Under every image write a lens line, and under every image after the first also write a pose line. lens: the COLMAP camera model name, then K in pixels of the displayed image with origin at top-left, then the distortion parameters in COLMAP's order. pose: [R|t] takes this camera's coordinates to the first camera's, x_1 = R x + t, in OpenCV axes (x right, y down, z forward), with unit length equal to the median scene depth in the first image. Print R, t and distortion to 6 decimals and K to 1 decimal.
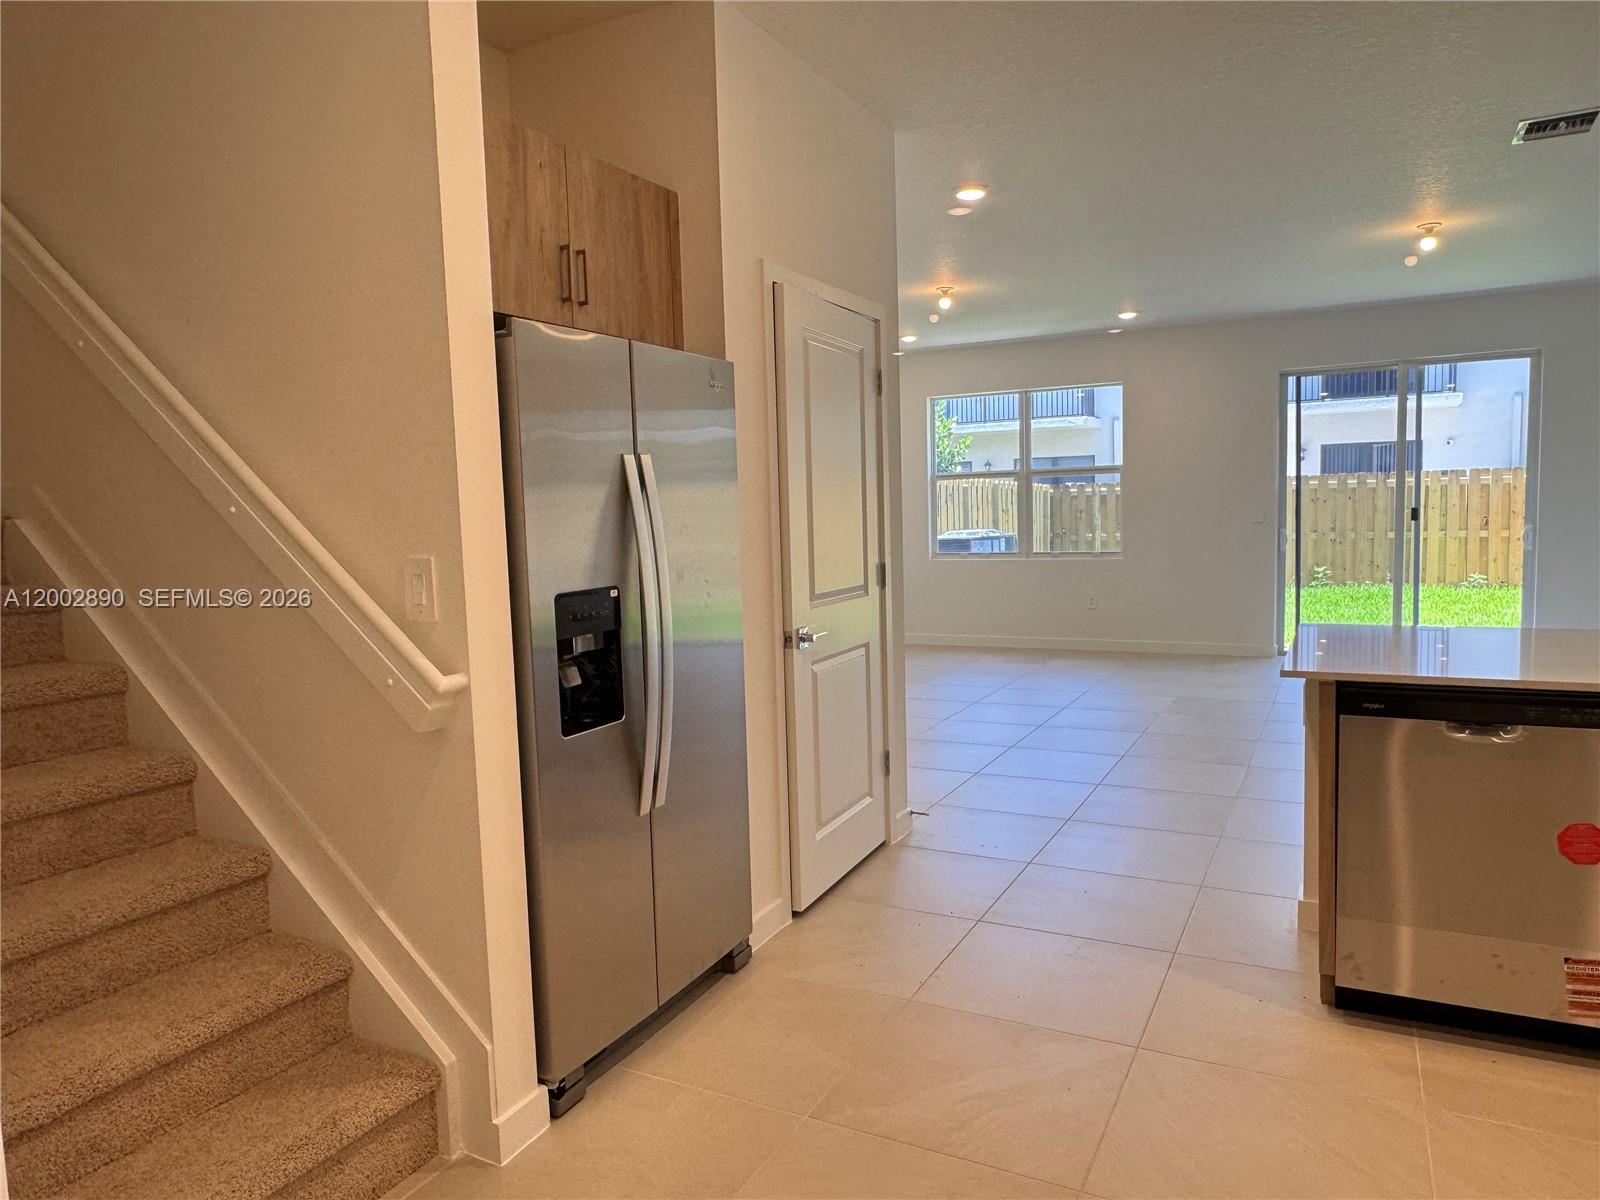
lens RADIAL K [[1048.1, 0, 804.4], [0, 1048.1, 604.2], [0, 0, 1]] dist [-0.002692, 0.001371]
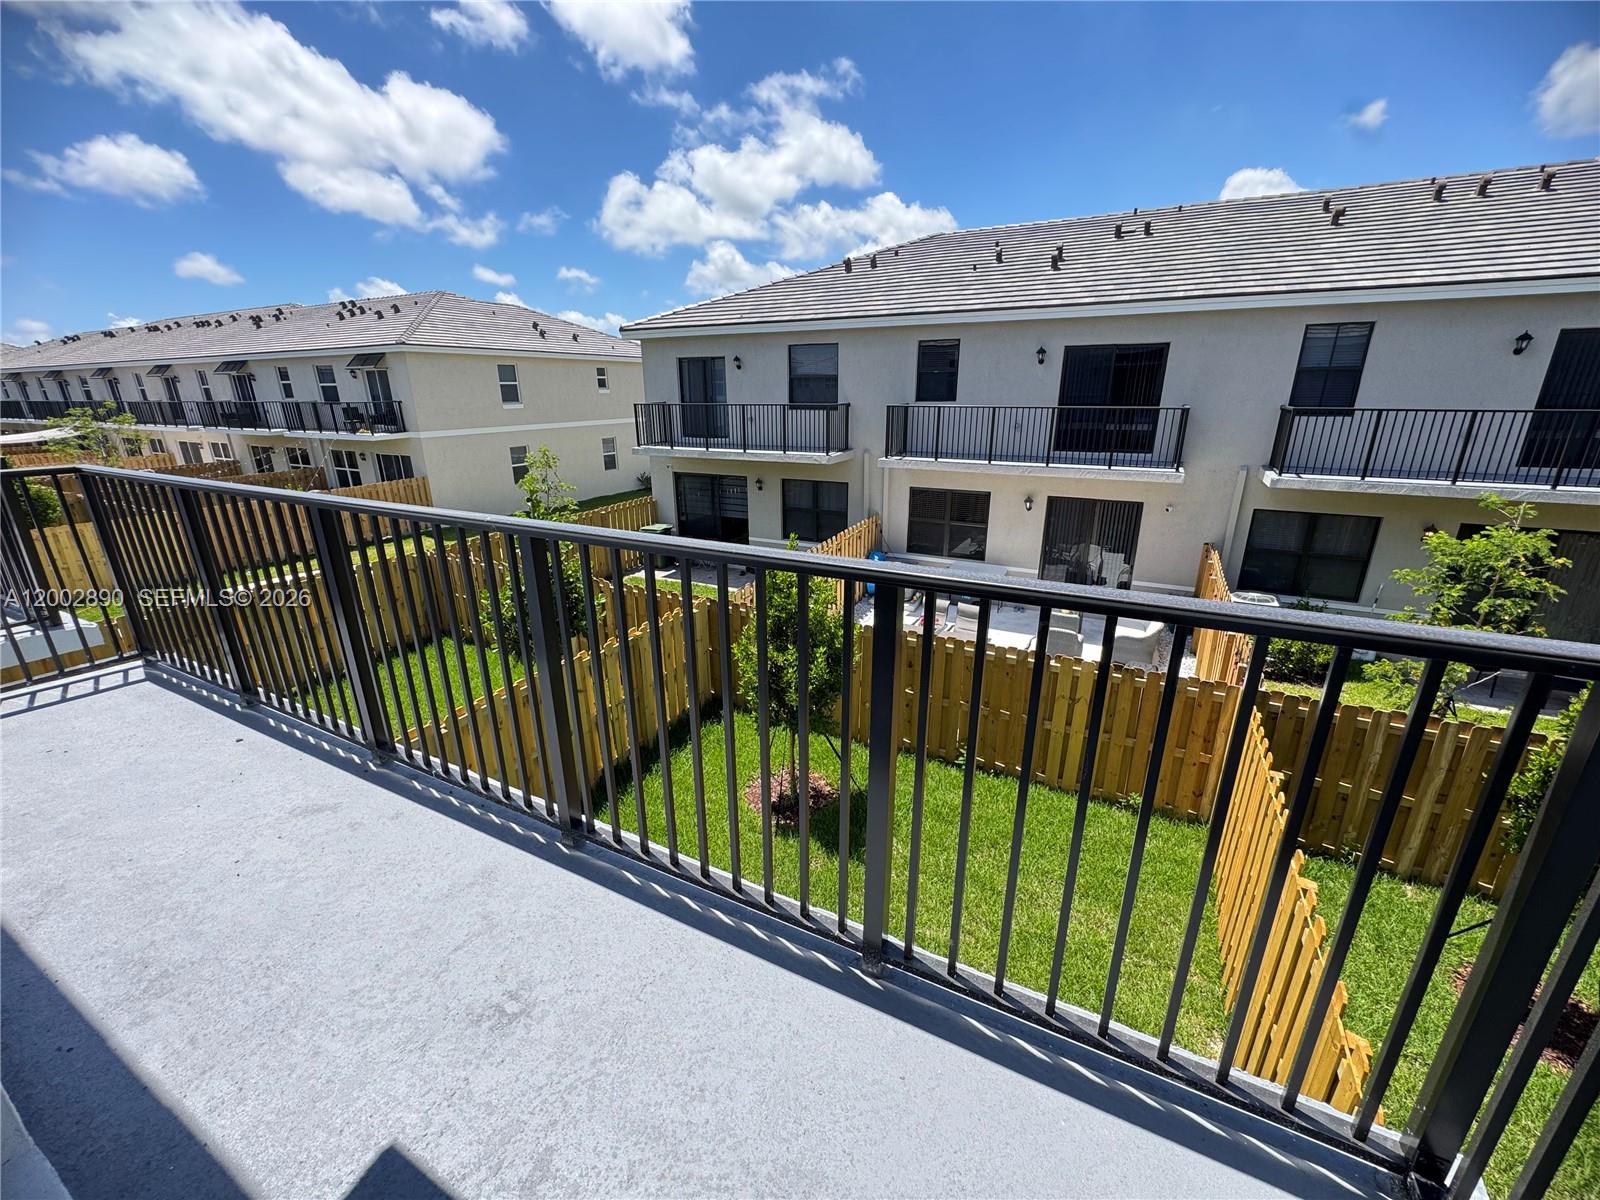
lens RADIAL K [[640.9, 0, 799.5], [0, 640.9, 599.8], [0, 0, 1]] dist [-0.004170, 0.000305]
pose [[0.999743, 0.021284, 0.007817, 1.238346], [-0.022502, 0.973693, 0.226752, -0.955838], [-0.002785, -0.226870, 0.973921, 1.831162]]
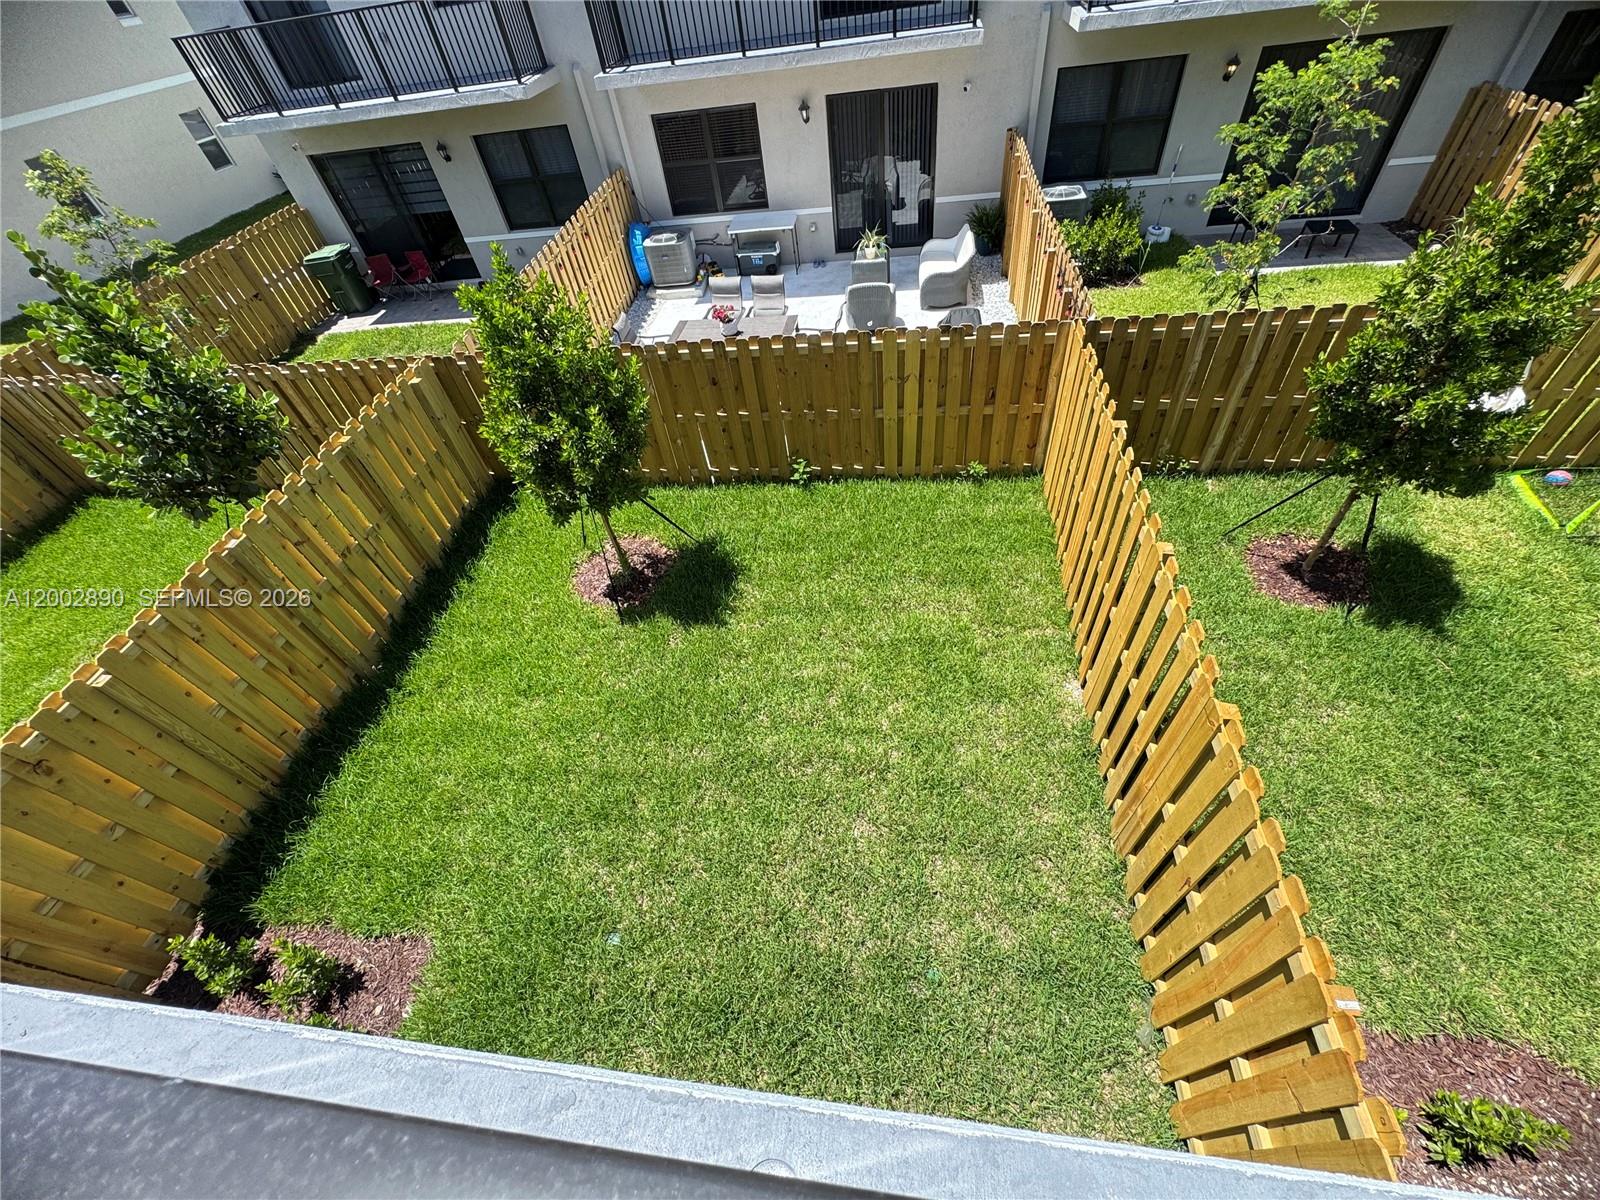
lens RADIAL K [[640.9, 0, 799.5], [0, 640.9, 599.8], [0, 0, 1]] dist [-0.004170, 0.000305]
pose [[0.932205, -0.309863, 0.187026, 1.324629], [0.114552, 0.742779, 0.659664, -0.957113], [-0.343324, -0.593518, 0.727918, 2.120223]]
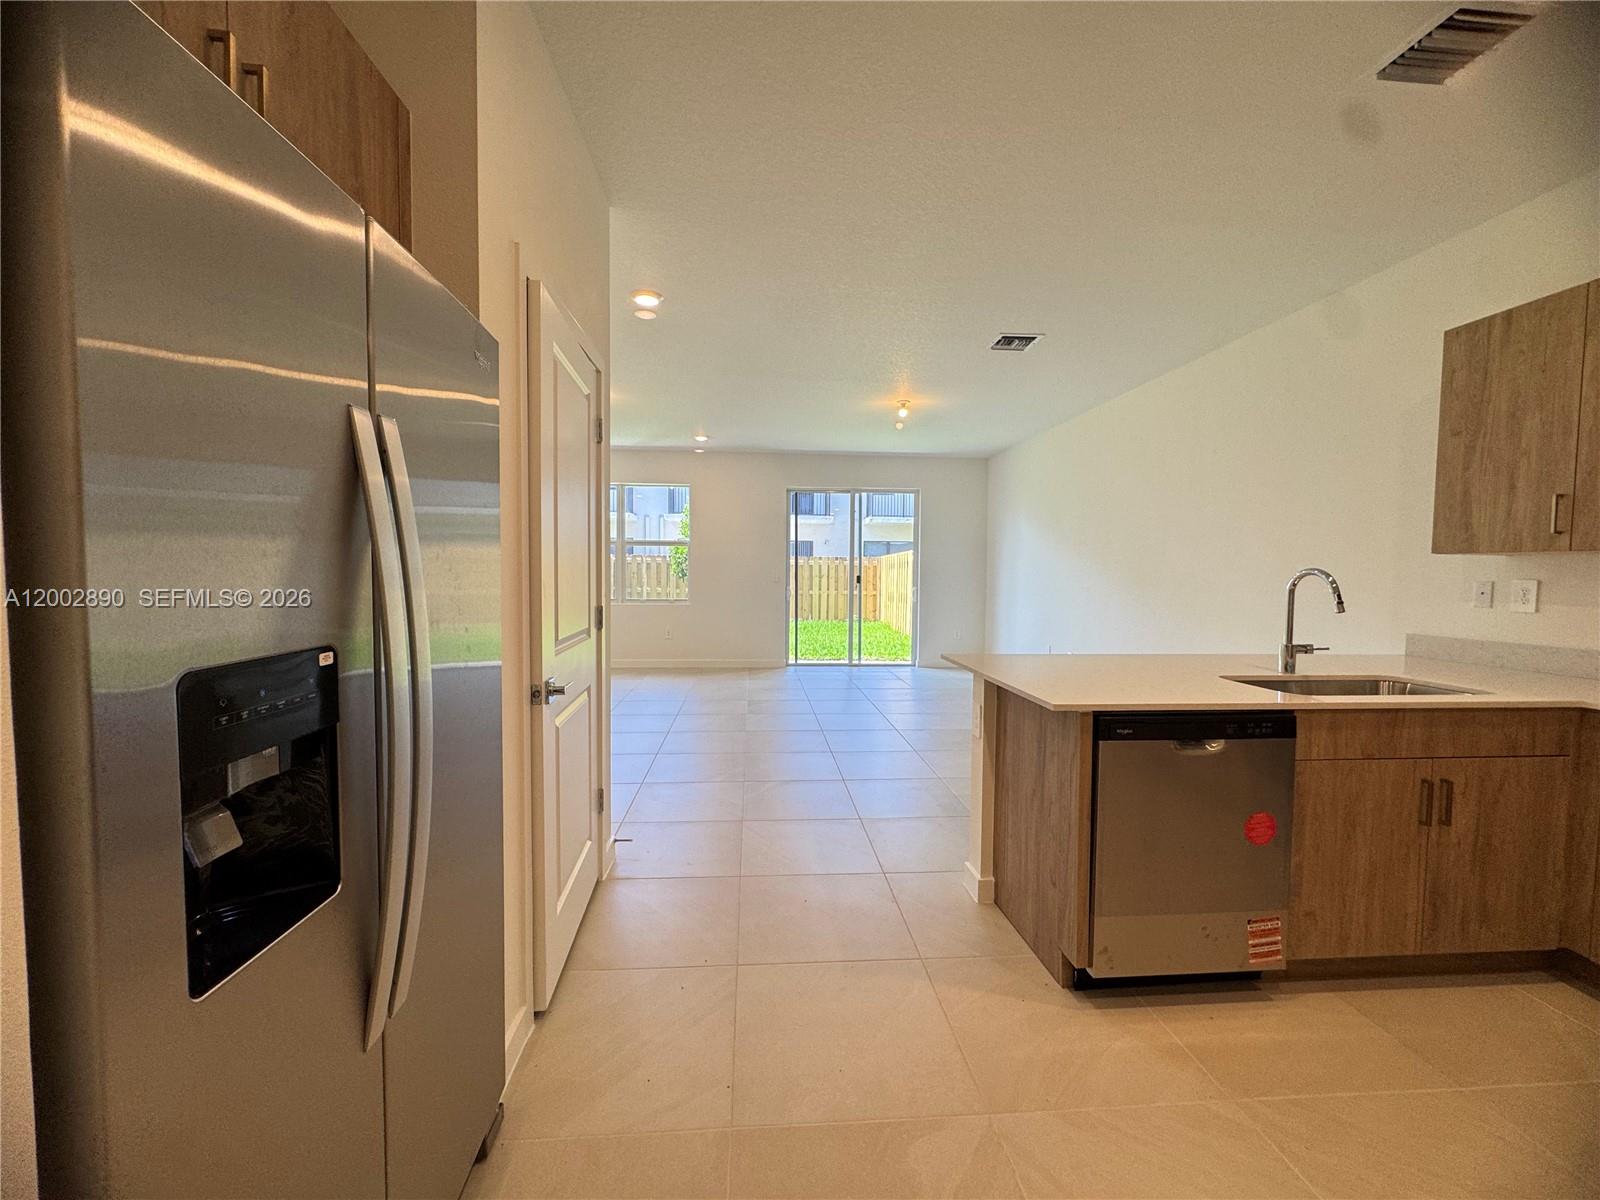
lens RADIAL K [[640.9, 0, 799.5], [0, 640.9, 599.8], [0, 0, 1]] dist [-0.004170, 0.000305]
pose [[0.849427, 0.013442, 0.527535, -0.084777], [0.013198, 0.998822, -0.046701, -0.012451], [-0.527541, 0.046632, 0.848249, 0.339628]]
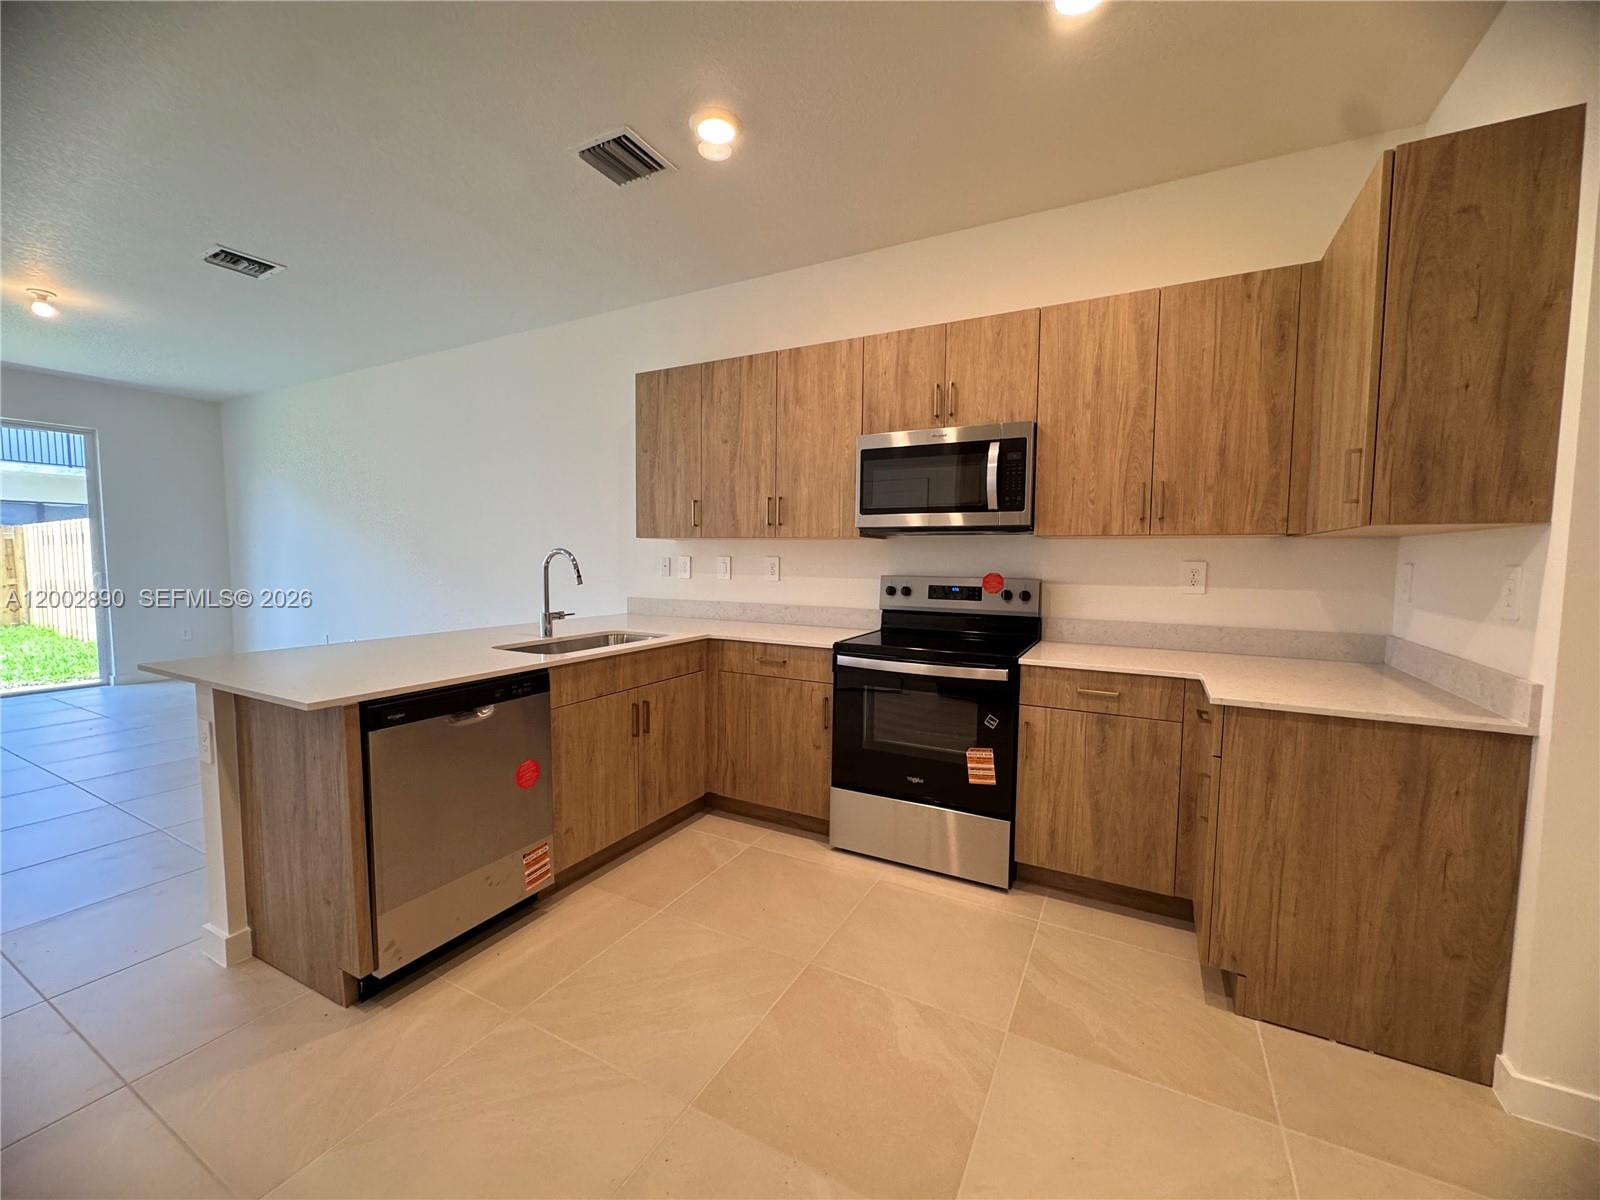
lens RADIAL K [[640.9, 0, 799.5], [0, 640.9, 599.8], [0, 0, 1]] dist [-0.004170, 0.000305]
pose [[0.012786, -0.040892, 0.999082, -0.082713], [0.080417, 0.995969, 0.039736, -0.012725], [-0.996679, 0.079835, 0.016023, 0.318199]]
